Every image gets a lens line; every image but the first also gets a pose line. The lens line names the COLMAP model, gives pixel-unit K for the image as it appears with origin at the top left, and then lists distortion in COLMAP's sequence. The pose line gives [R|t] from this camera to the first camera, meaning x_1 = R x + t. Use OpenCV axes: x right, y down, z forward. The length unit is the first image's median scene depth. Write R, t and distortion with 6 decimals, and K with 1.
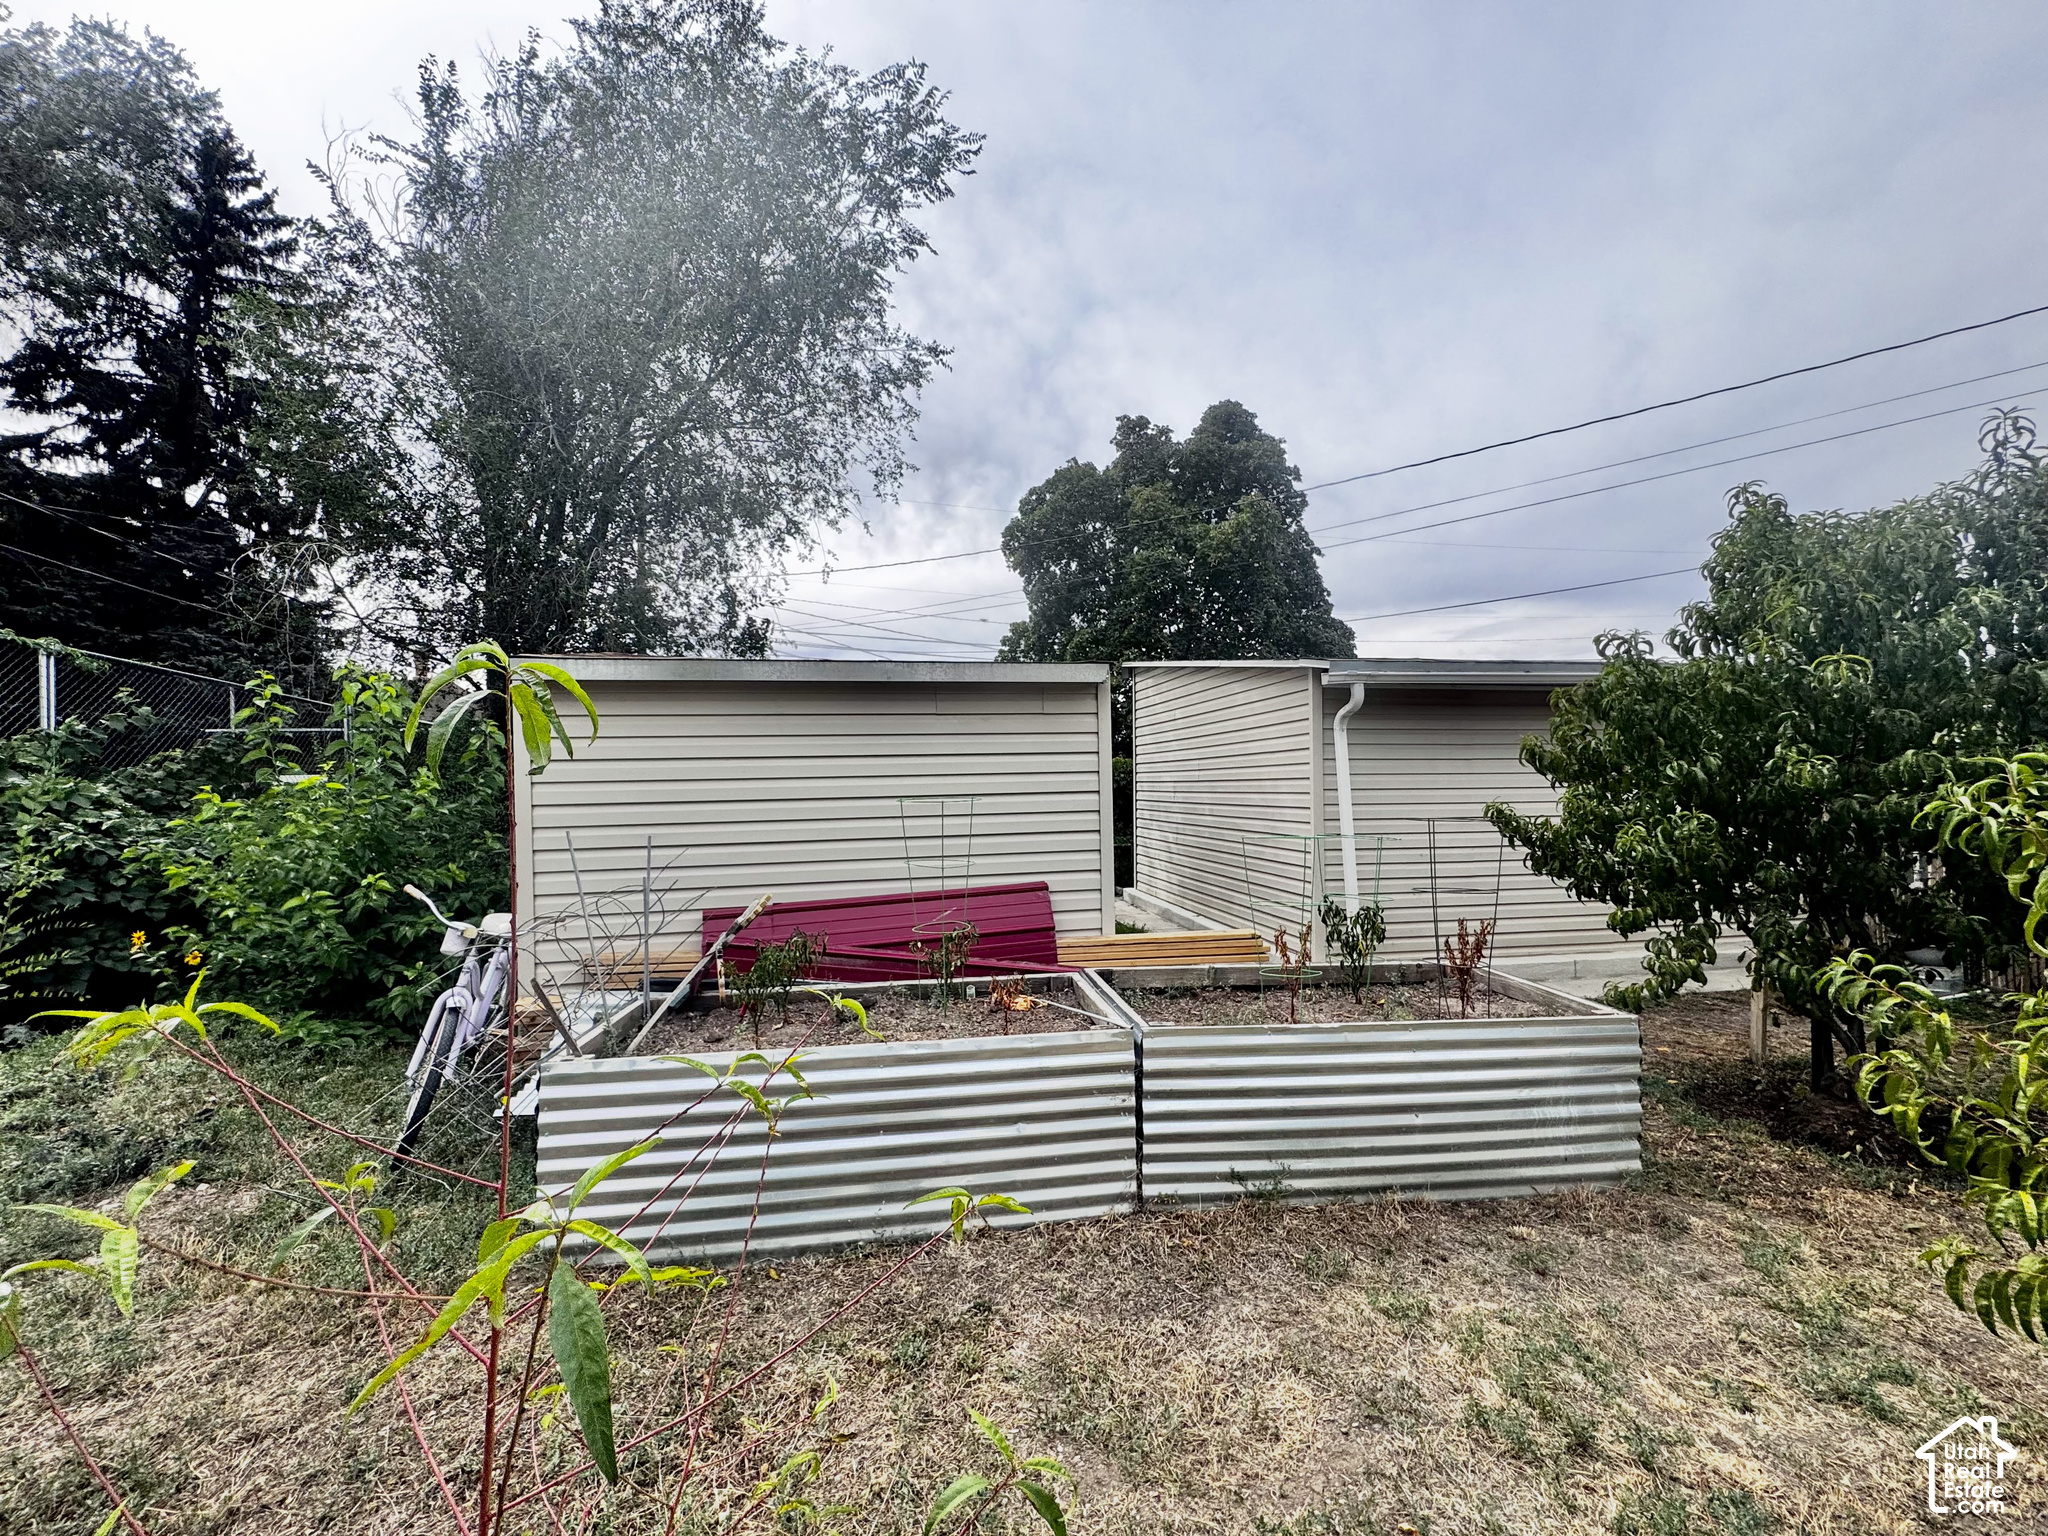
lens RADIAL K [[811.4, 0, 1023.9], [0, 811.4, 772.2], [0, 0, 1]] dist [-0.003187, 0.000091]
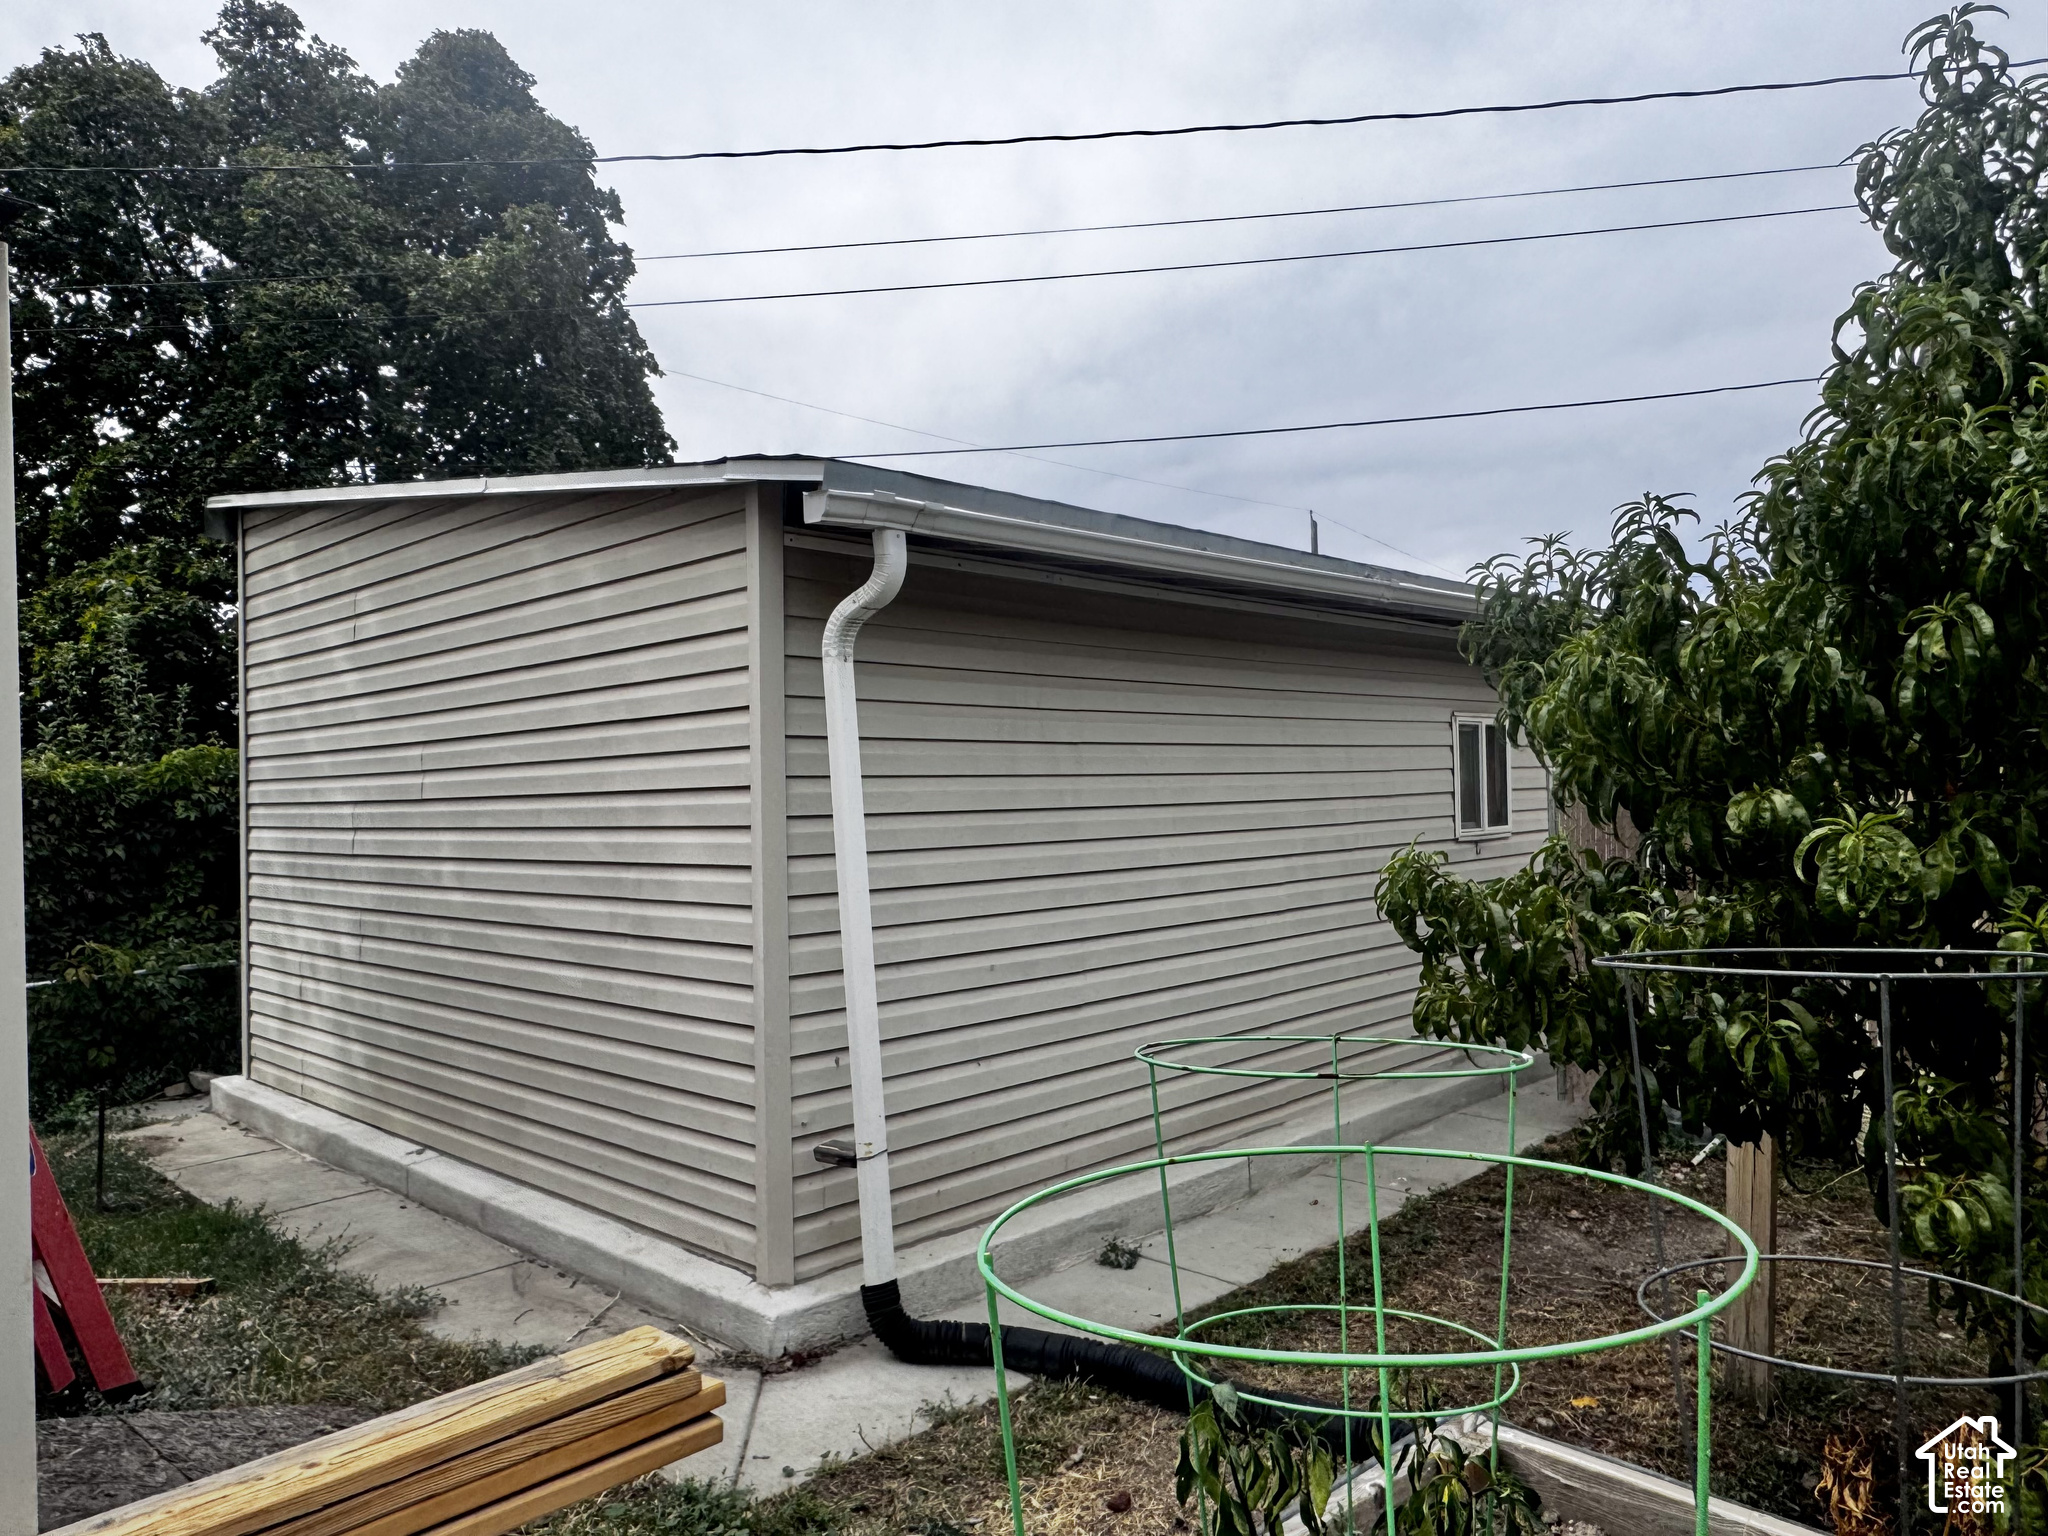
lens RADIAL K [[1383.4, 0, 1024.9], [0, 1383.4, 759.7], [0, 0, 1]] dist [-0.001805, -0.002945]
pose [[0.805855, 0.005273, 0.592090, 0.028752], [0.005799, 0.999842, -0.016797, 0.002144], [-0.592085, 0.016970, 0.805697, 0.152747]]
